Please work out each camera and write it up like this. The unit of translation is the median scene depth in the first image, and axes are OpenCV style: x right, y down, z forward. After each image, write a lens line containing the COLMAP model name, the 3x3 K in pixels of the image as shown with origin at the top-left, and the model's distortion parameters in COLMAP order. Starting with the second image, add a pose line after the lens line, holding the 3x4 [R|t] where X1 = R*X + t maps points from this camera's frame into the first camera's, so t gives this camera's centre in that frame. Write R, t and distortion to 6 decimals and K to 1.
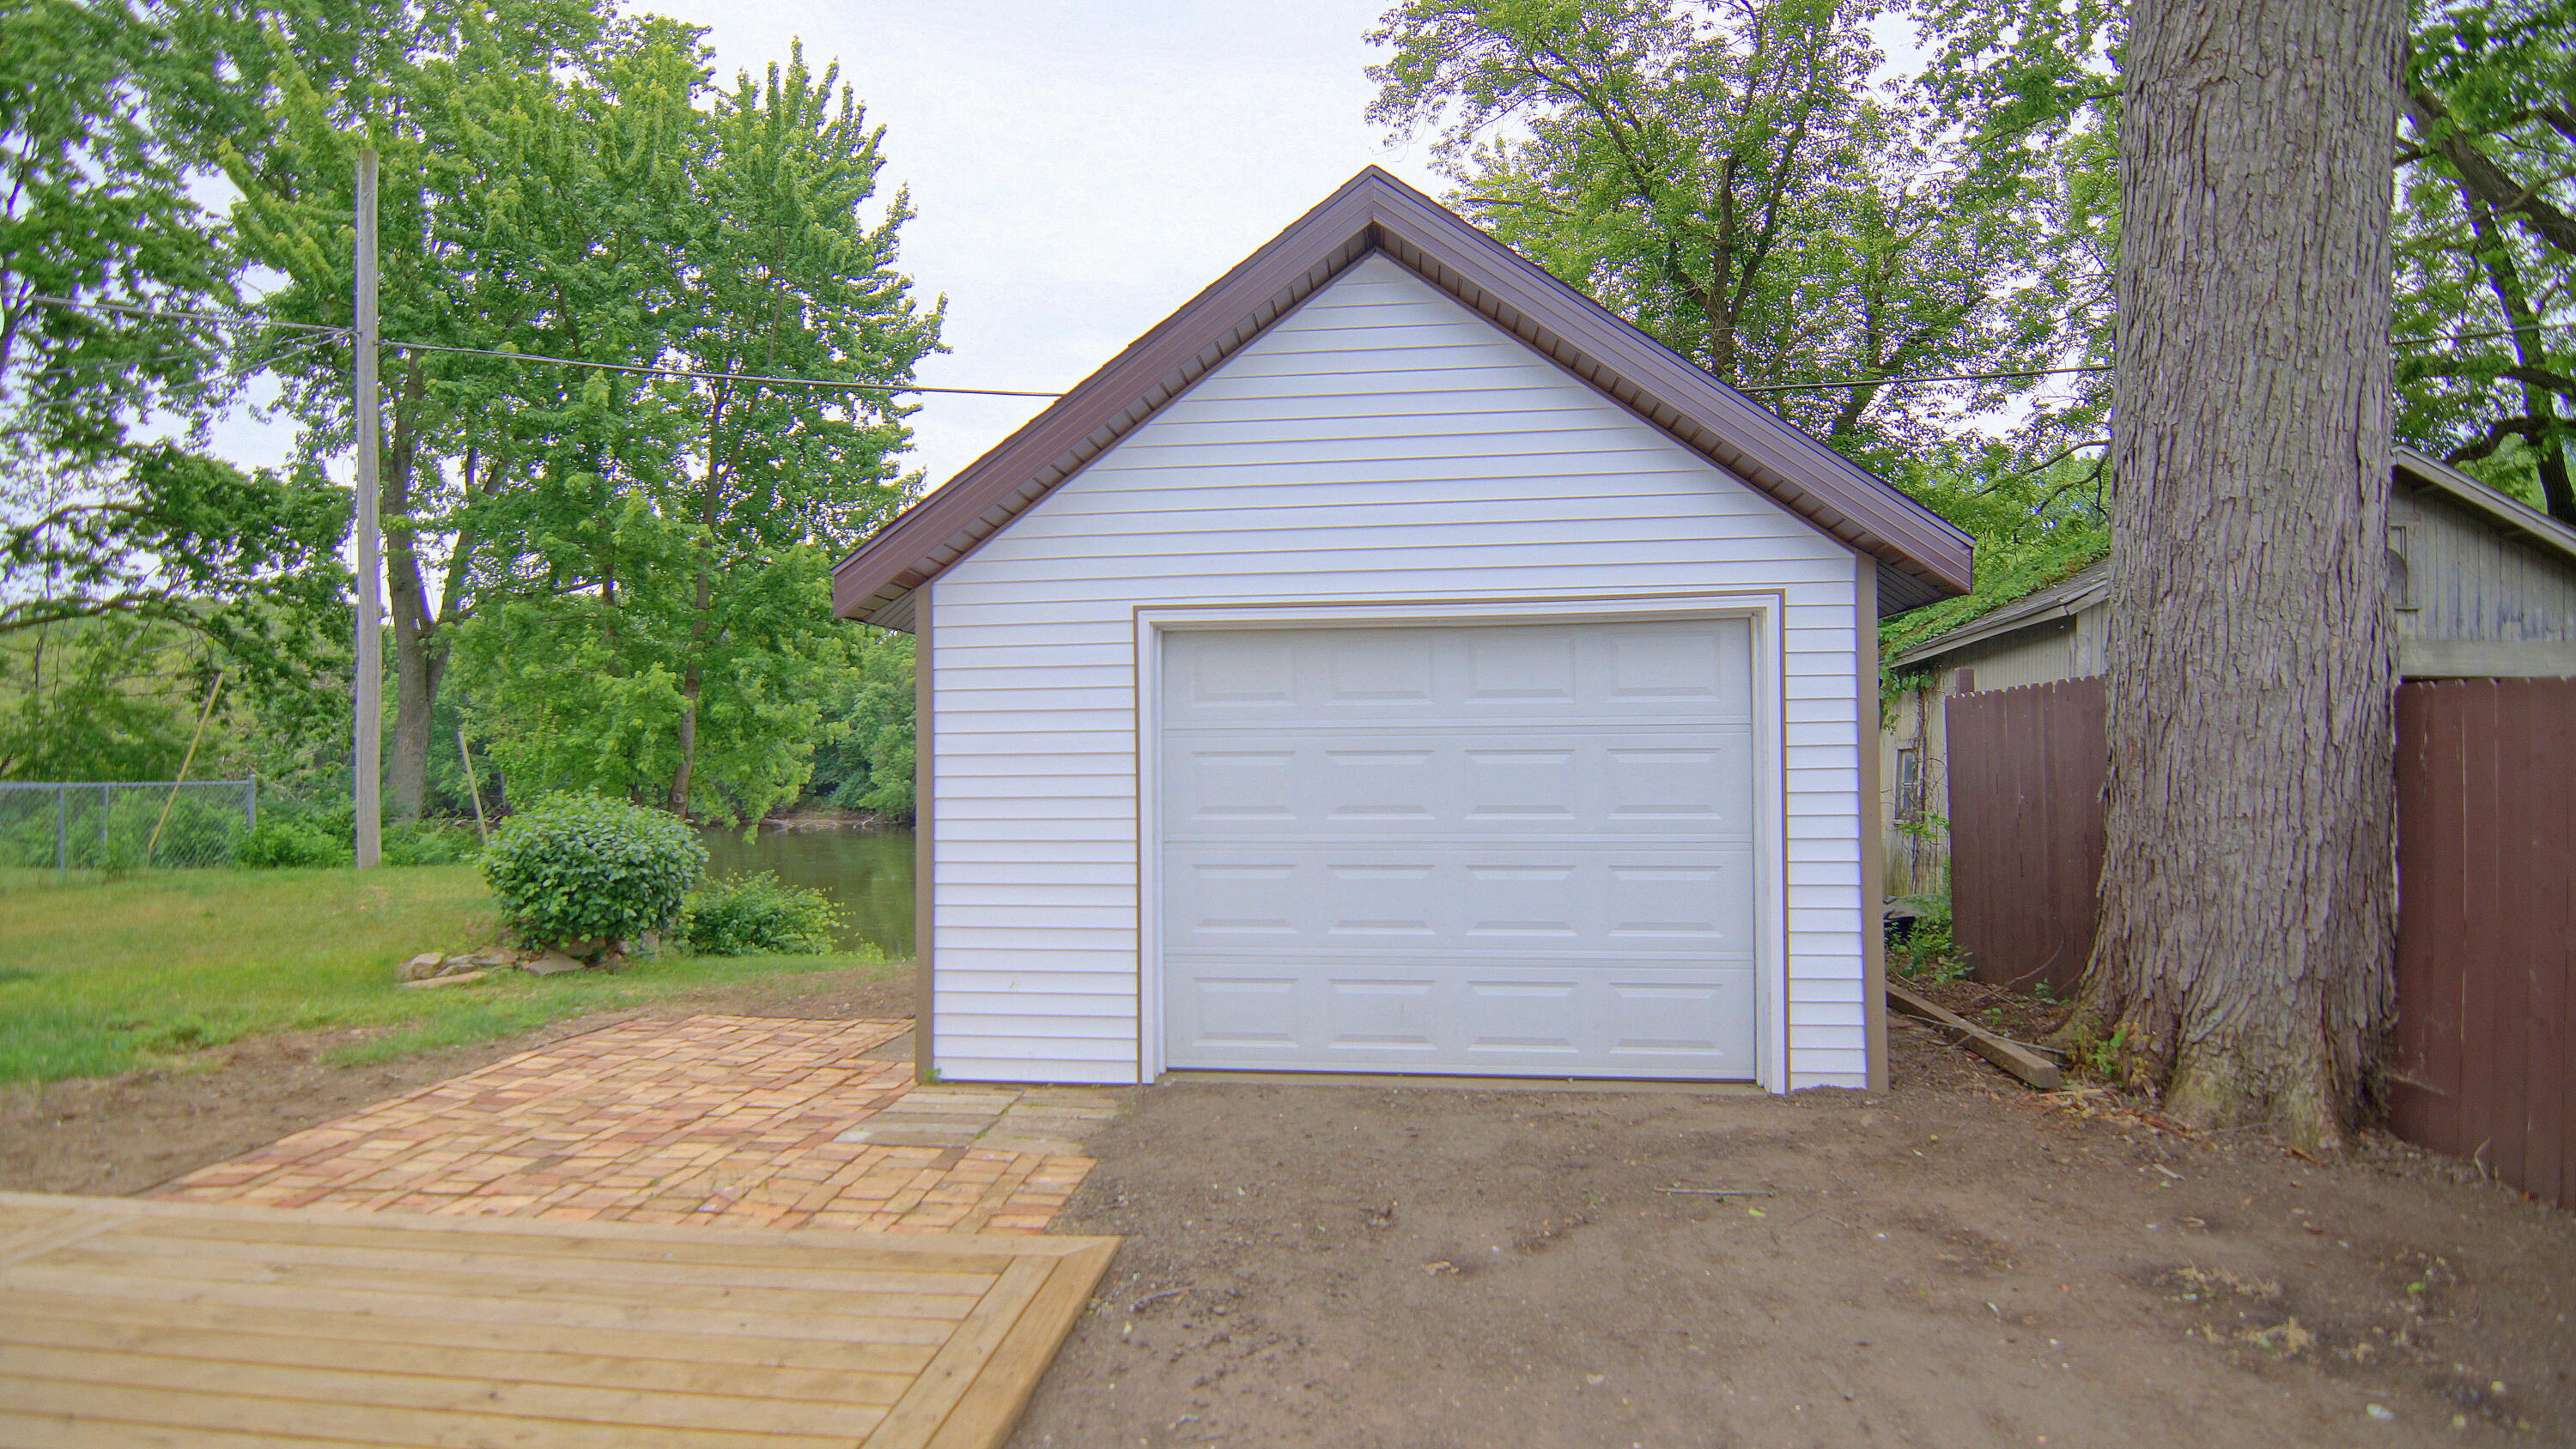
lens RADIAL K [[1247.6, 0, 1288.0], [0, 1247.6, 724.5], [0, 0, 1]] dist [-0.012390, -0.006109]
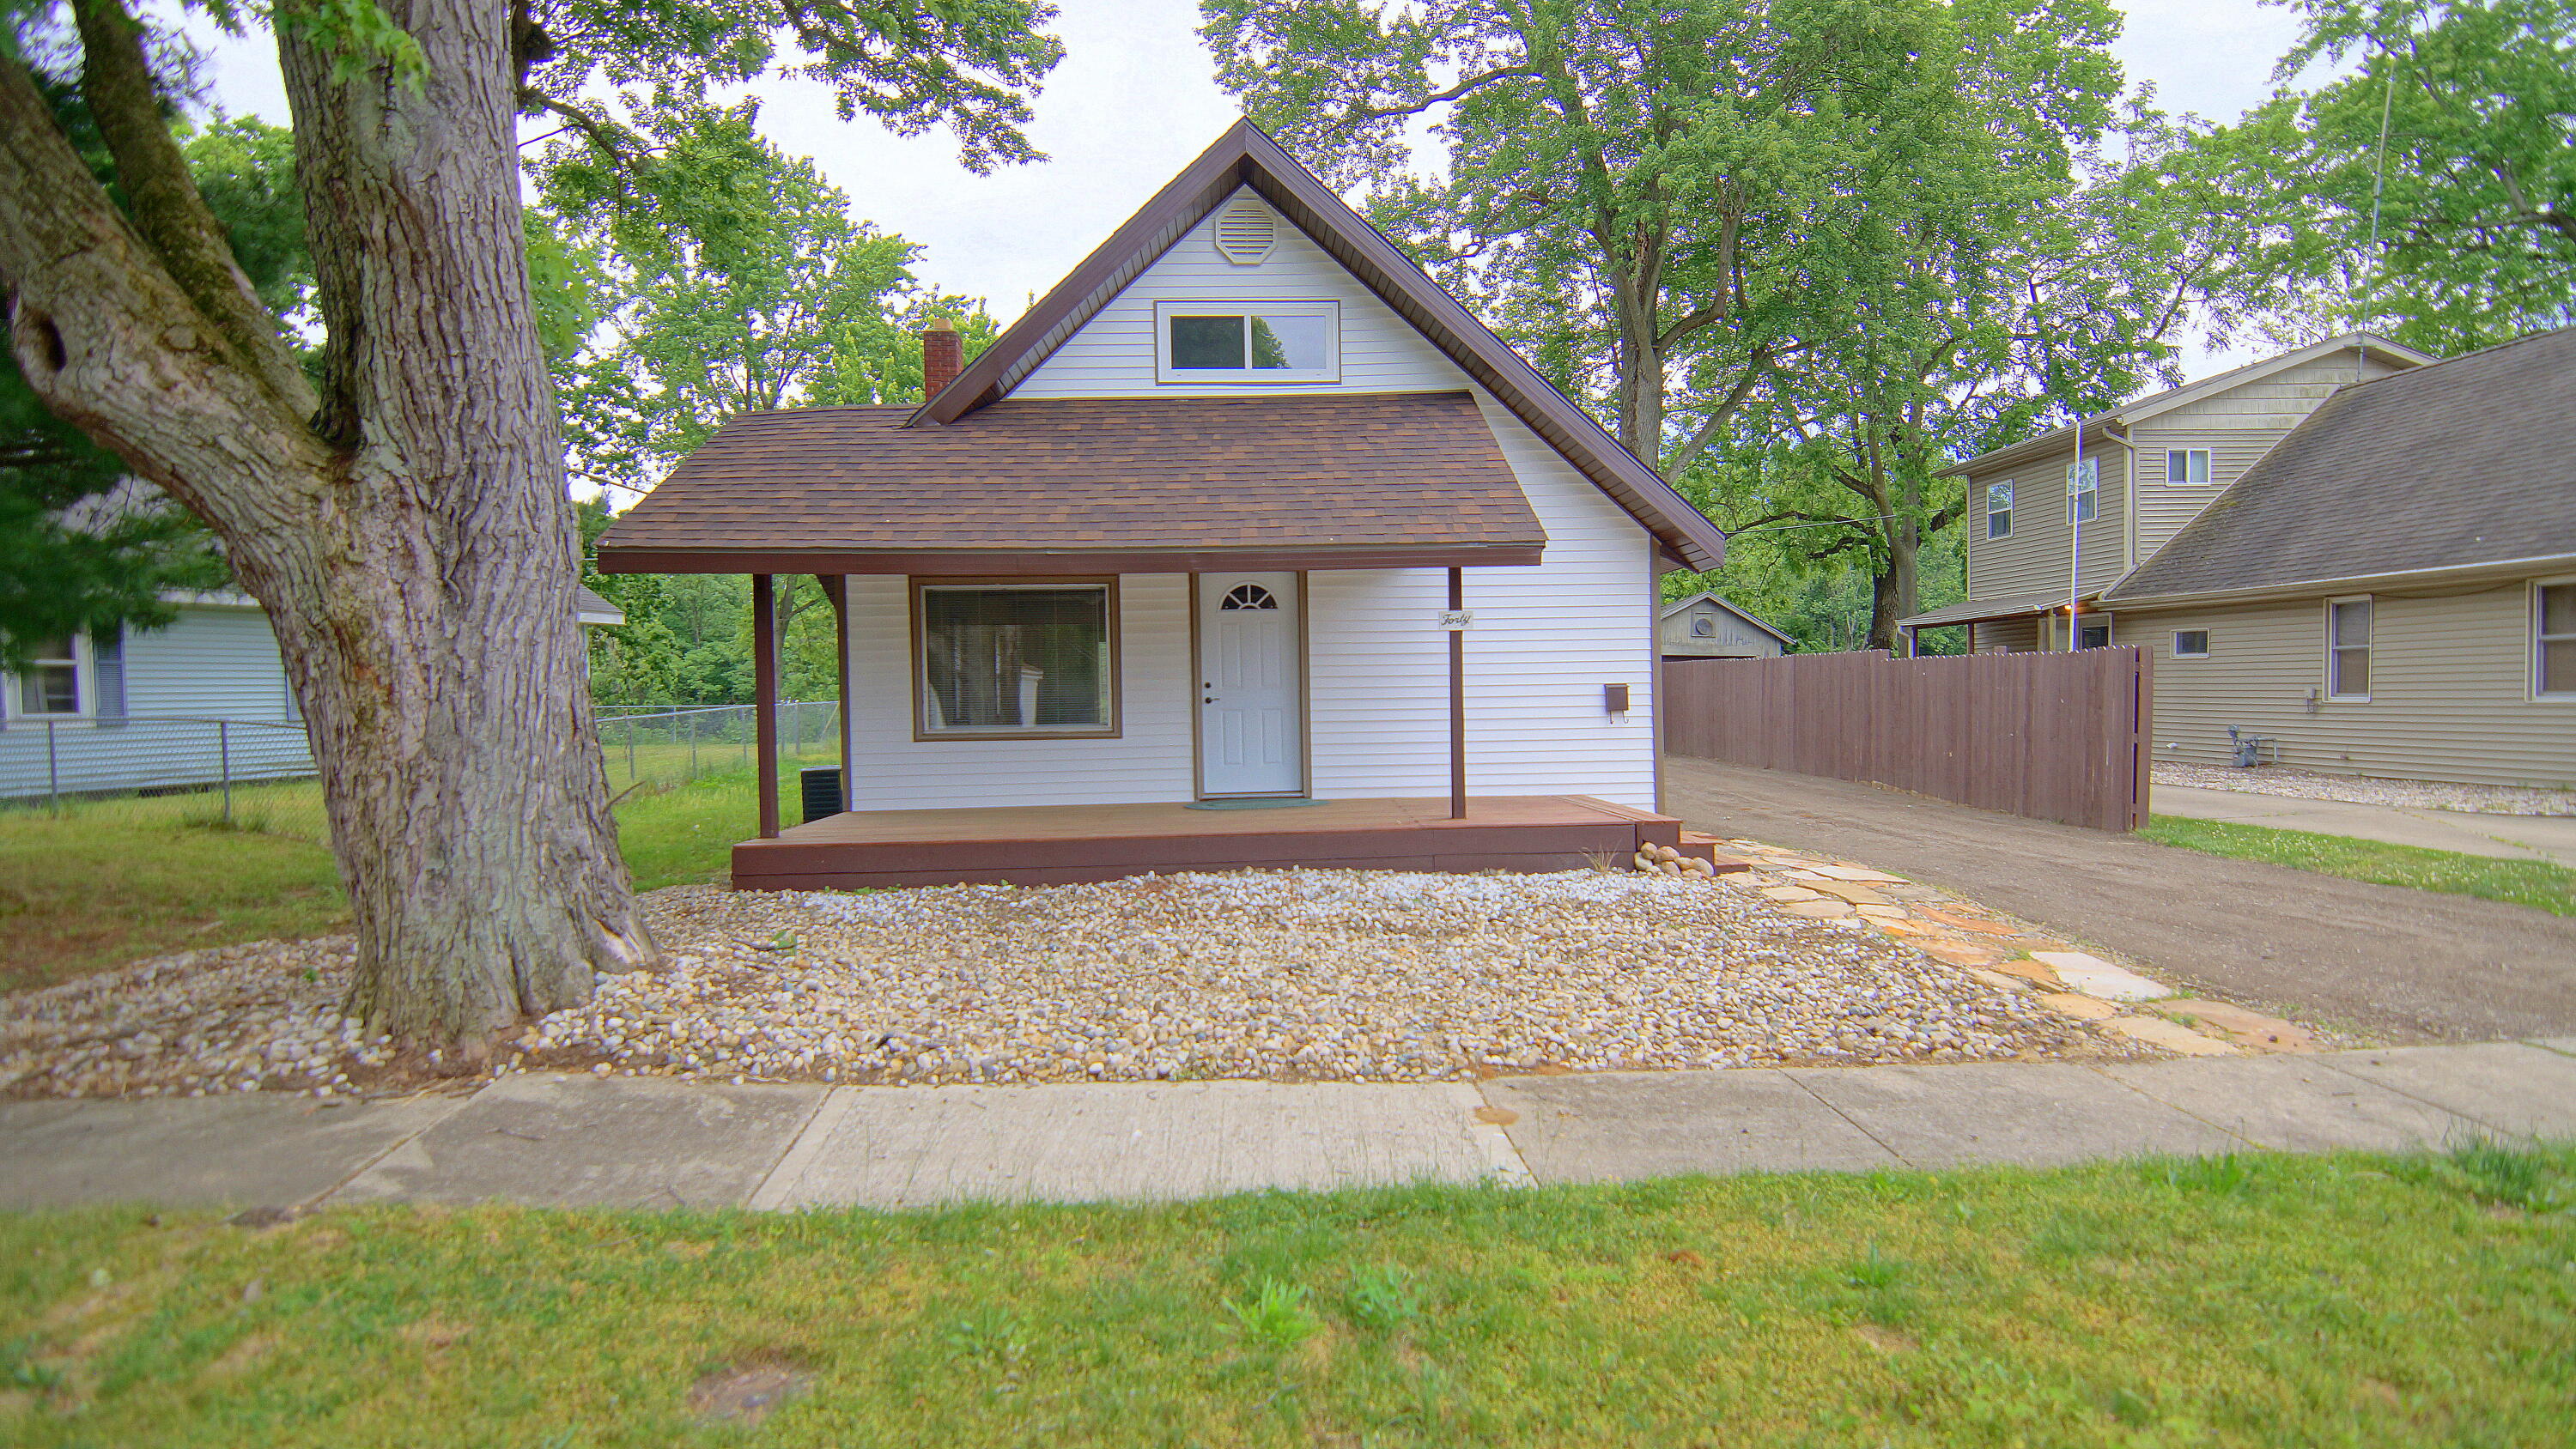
lens RADIAL K [[1247.6, 0, 1288.0], [0, 1247.6, 724.5], [0, 0, 1]] dist [-0.012390, -0.006109]
pose [[0.986441, -0.009389, 0.163845, -1.503781], [0.001866, 0.998939, 0.046008, -0.018406], [-0.164103, -0.045078, 0.985413, -3.999076]]
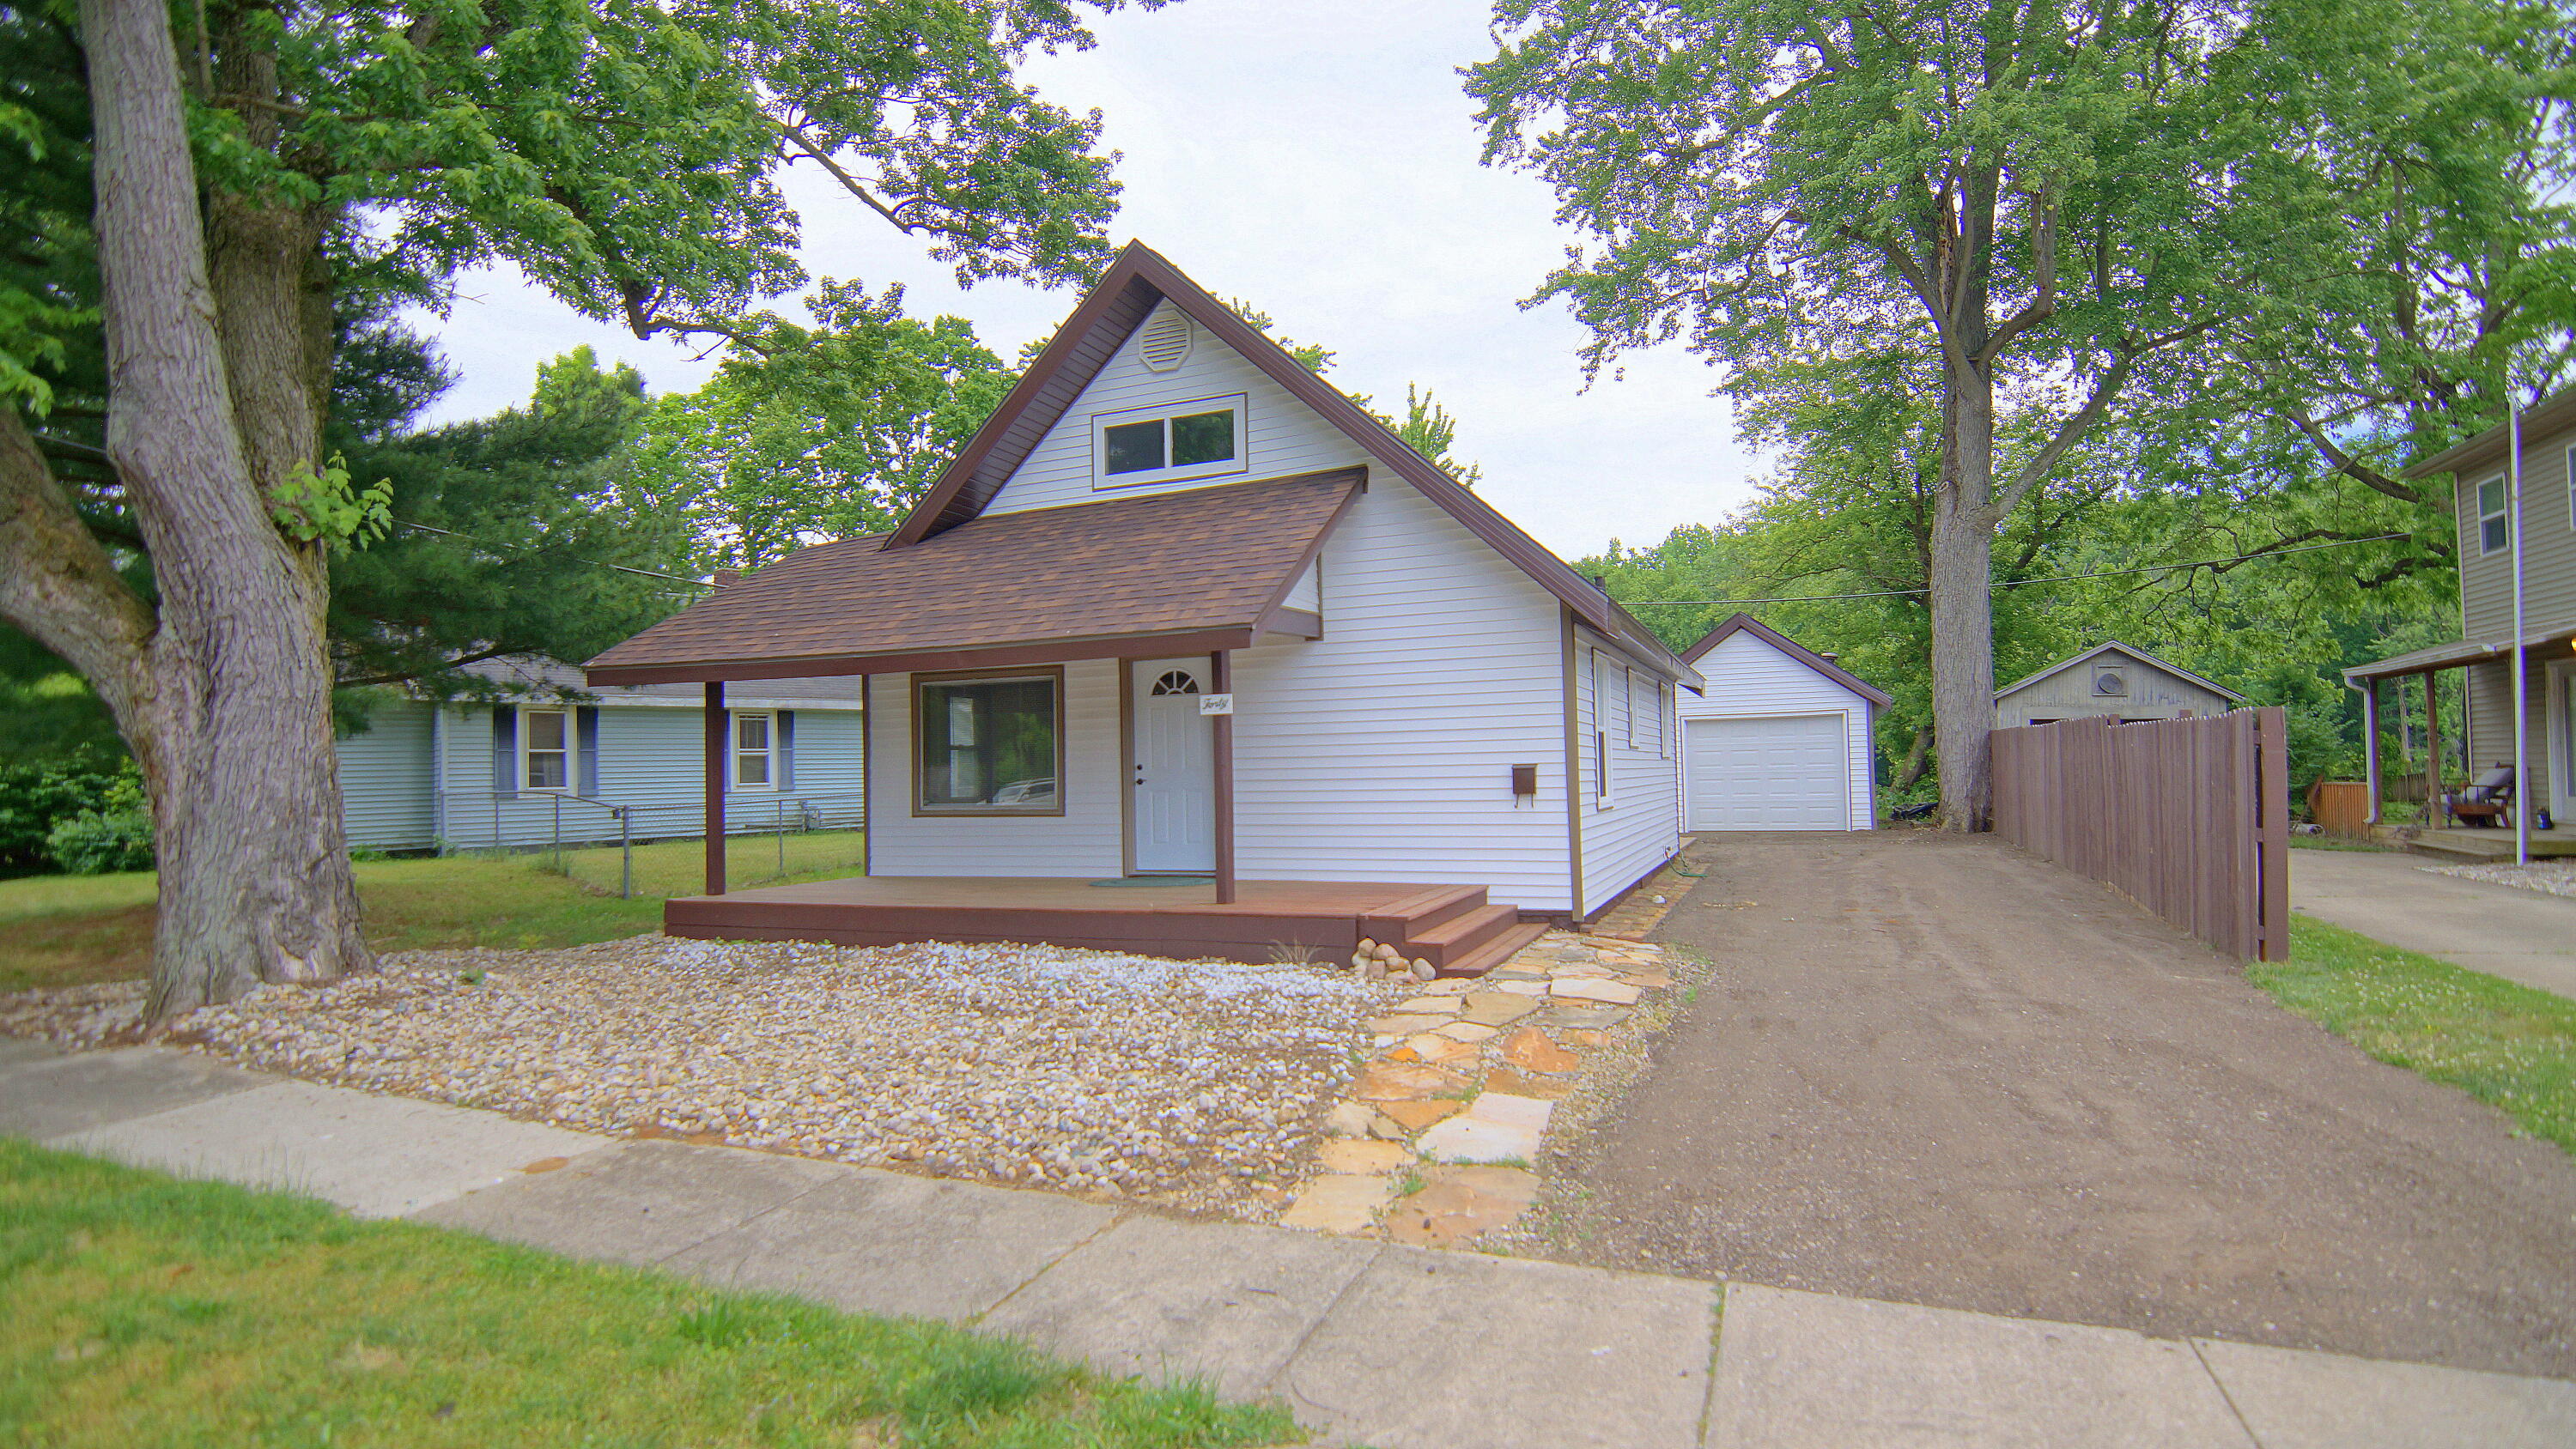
lens RADIAL K [[1246.3, 0, 1294.0], [0, 1246.3, 719.4], [0, 0, 1]] dist [-0.010584, -0.007664]
pose [[0.960908, -0.019565, -0.276177, -0.253368], [0.015320, 0.999729, -0.017520, -0.031602], [0.276445, 0.012604, 0.960947, -3.951516]]
